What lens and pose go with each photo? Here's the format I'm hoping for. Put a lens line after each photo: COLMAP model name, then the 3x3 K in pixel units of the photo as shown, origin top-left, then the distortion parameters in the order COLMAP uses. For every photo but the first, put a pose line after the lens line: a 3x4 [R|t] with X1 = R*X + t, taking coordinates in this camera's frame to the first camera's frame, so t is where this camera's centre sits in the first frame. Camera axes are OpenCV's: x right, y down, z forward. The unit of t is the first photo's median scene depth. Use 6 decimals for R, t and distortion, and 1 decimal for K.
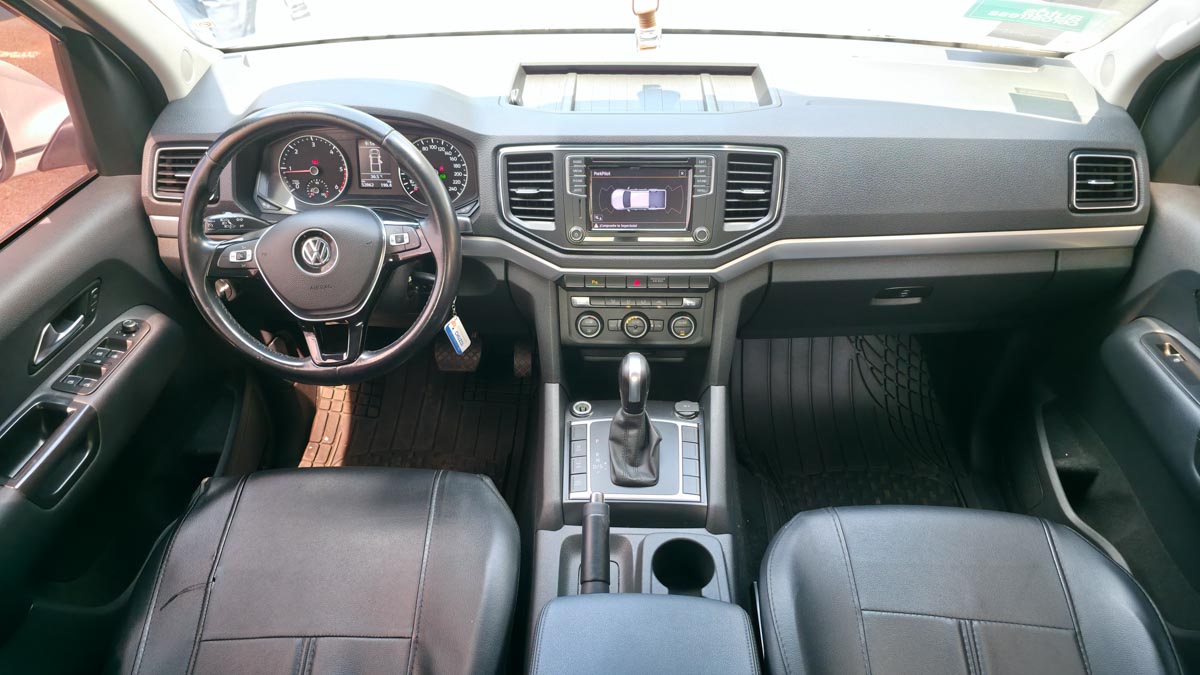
lens RADIAL K [[844.2, 0, 600.0], [0, 844.2, 337.5], [0, 0, 1]] dist [0.077236, 0.000013]
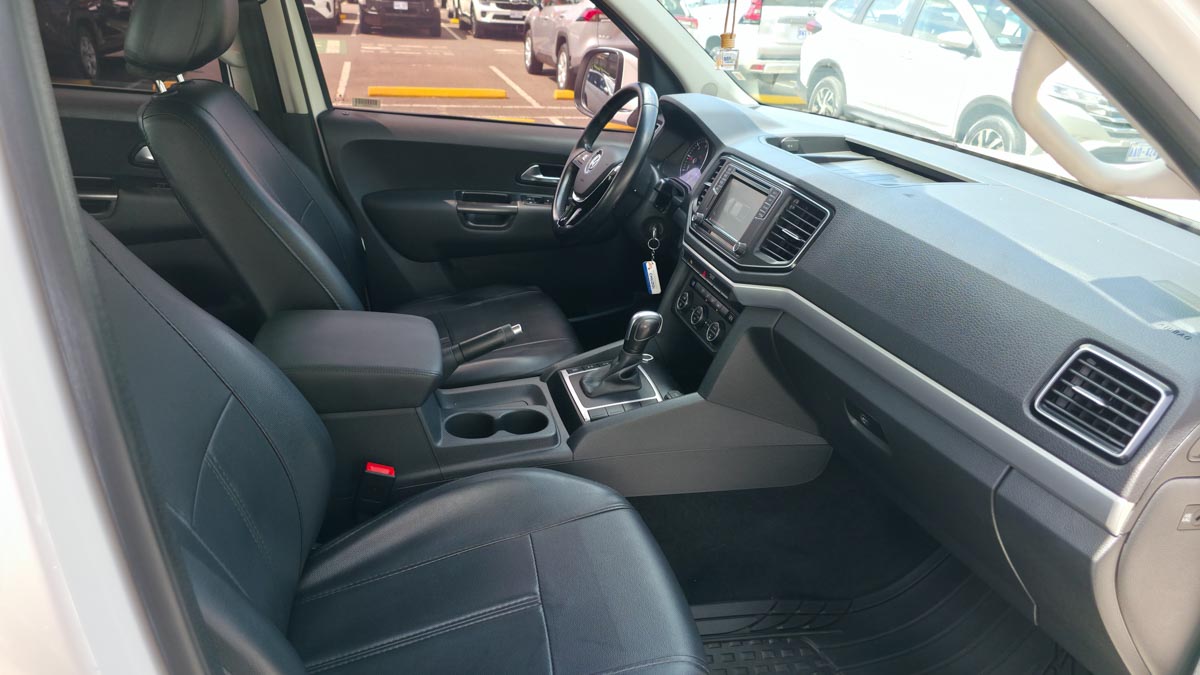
lens RADIAL K [[844.2, 0, 600.0], [0, 844.2, 337.5], [0, 0, 1]] dist [0.077236, 0.000013]
pose [[0.256879, 0.381211, -0.888083, 1.065527], [-0.620491, 0.769566, 0.150860, -0.082216], [0.740948, 0.512294, 0.434224, 0.417800]]
